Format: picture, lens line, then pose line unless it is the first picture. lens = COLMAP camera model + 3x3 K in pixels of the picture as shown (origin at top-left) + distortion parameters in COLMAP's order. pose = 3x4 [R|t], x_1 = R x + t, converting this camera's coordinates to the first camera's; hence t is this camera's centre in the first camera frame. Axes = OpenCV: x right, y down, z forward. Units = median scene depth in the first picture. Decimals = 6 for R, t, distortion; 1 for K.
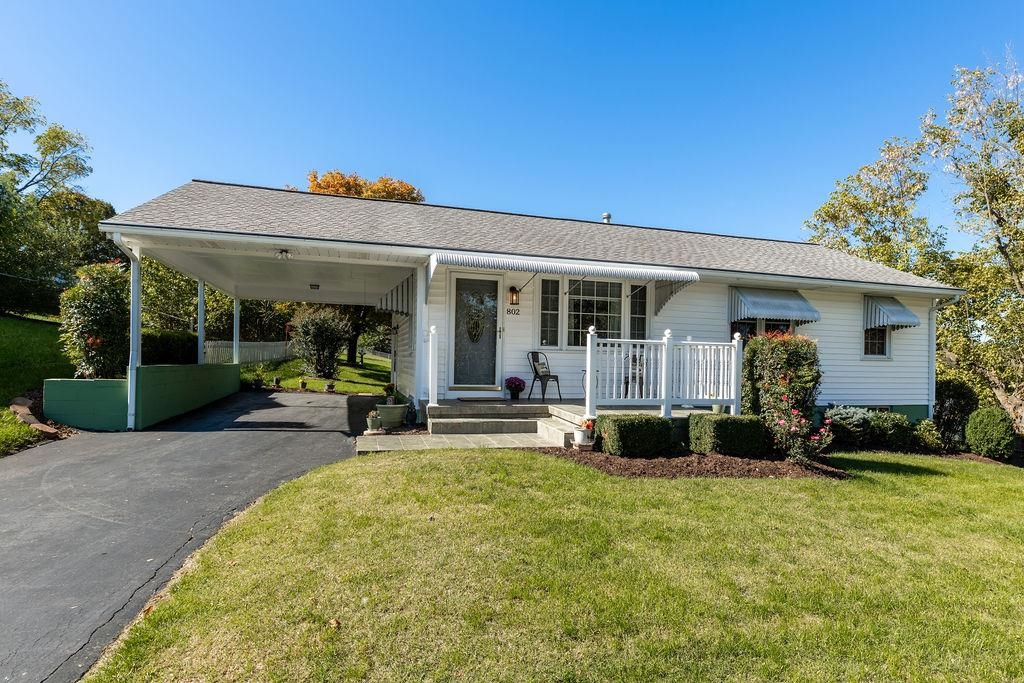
lens RADIAL K [[541.2, 0, 511.8], [0, 541.2, 356.9], [0, 0, 1]] dist [-0.003291, -0.000219]
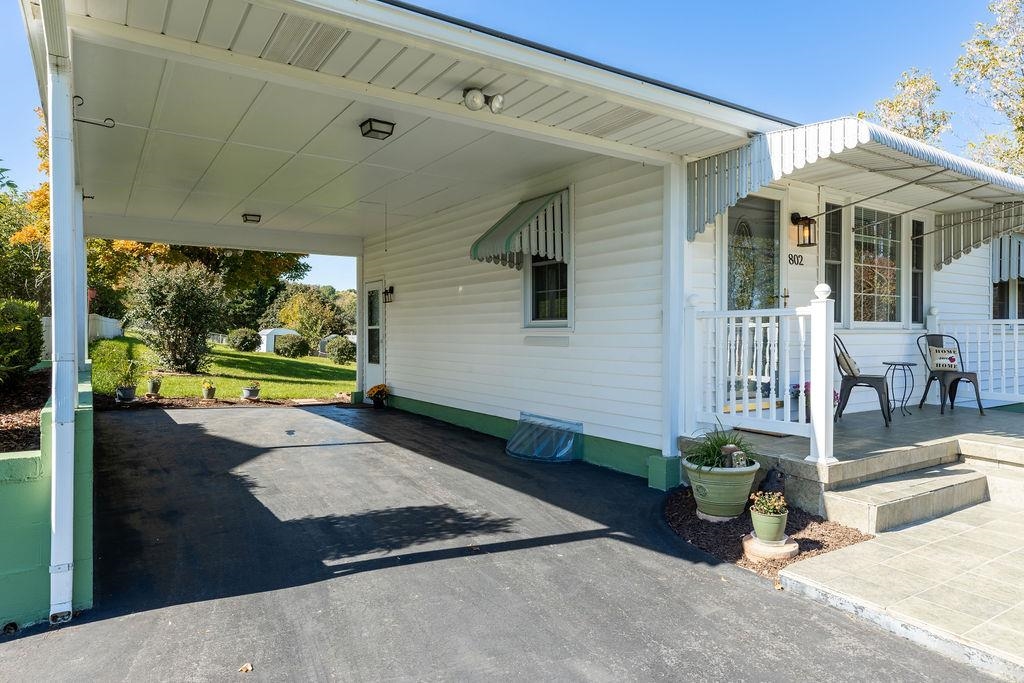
lens RADIAL K [[614.4, 0, 495.0], [0, 614.4, 327.9], [0, 0, 1]] dist [-0.000632, -0.000213]
pose [[0.960471, -0.017215, 0.277849, -0.453693], [0.016881, 0.999851, 0.003597, -0.022190], [-0.277869, 0.001236, 0.960618, 0.482763]]
